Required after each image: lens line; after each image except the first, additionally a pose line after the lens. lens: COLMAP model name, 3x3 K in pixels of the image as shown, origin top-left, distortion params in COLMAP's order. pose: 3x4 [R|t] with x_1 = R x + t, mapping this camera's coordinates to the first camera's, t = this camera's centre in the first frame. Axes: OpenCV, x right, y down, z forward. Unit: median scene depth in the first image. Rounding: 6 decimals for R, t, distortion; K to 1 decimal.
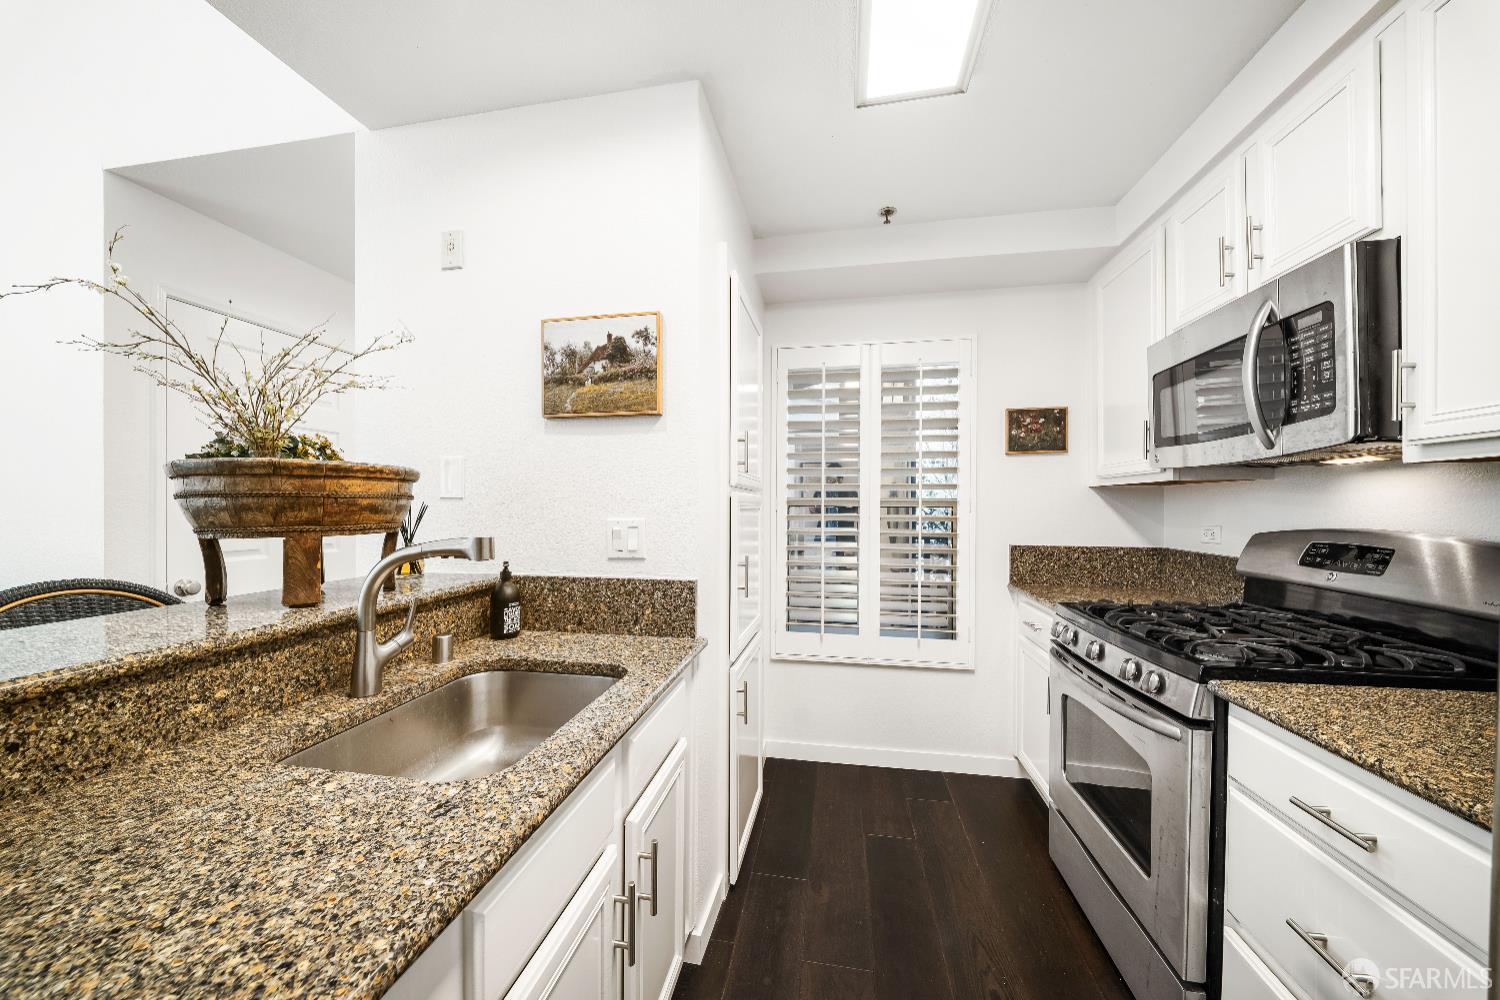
lens RADIAL K [[527.7, 0, 750.0], [0, 527.7, 500.0], [0, 0, 1]] dist [-0.002631, -0.000286]
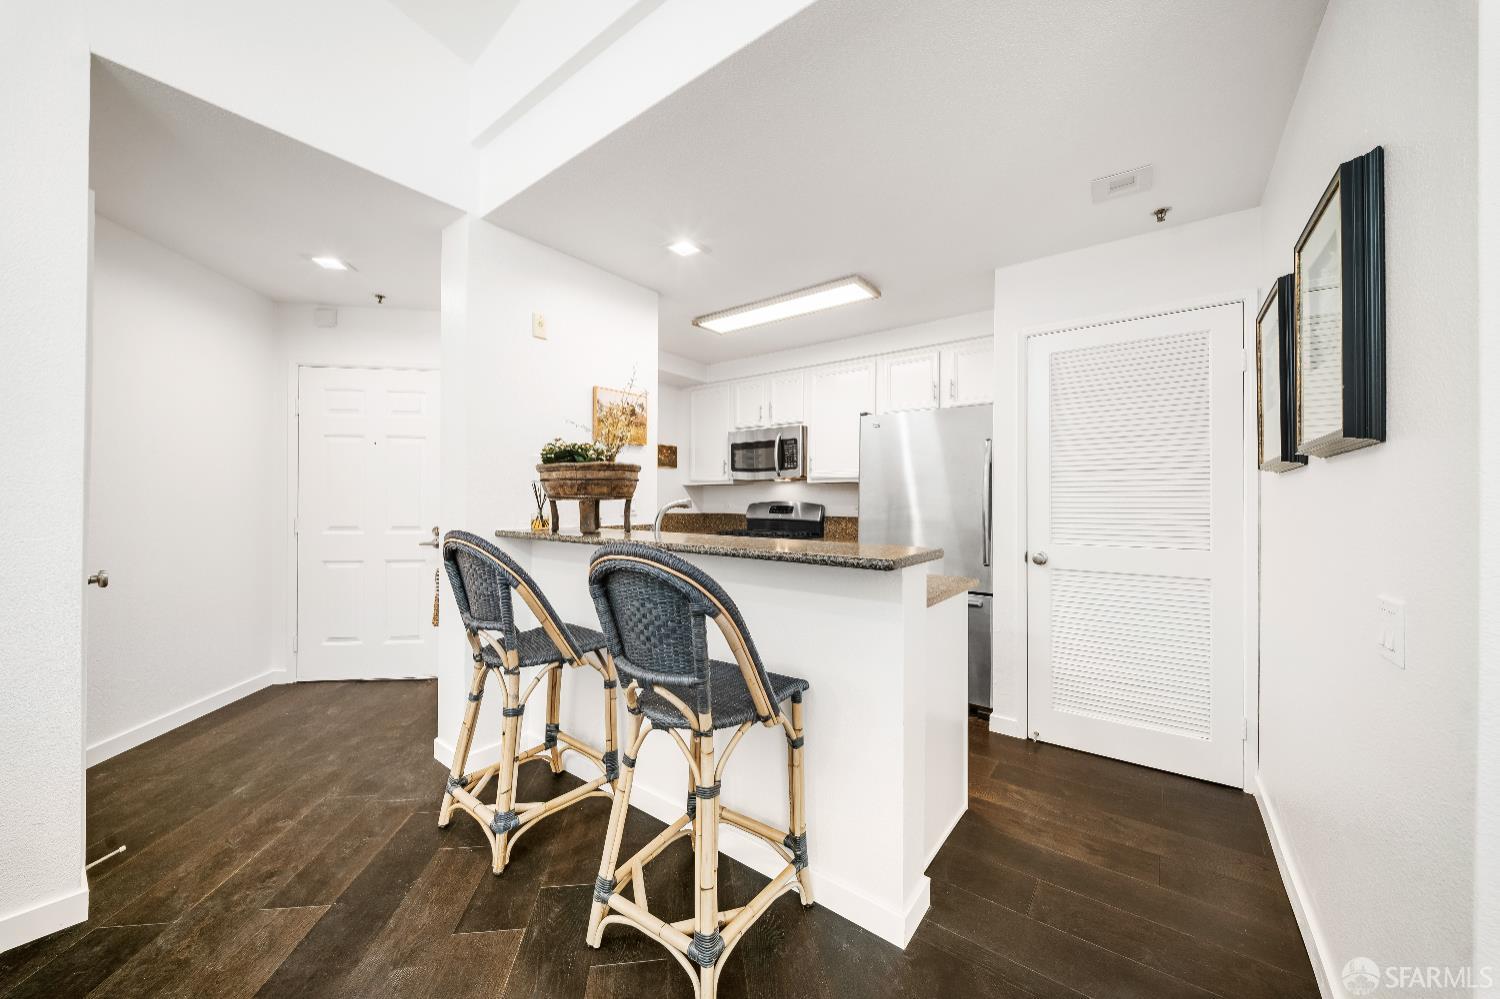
lens RADIAL K [[527.7, 0, 750.0], [0, 527.7, 499.5], [0, 0, 1]] dist [-0.002631, -0.000286]
pose [[0.460486, 0.006705, 0.887642, -1.846788], [-0.011614, 0.999931, -0.001528, 0.052669], [-0.887591, -0.009605, 0.460532, -0.340363]]
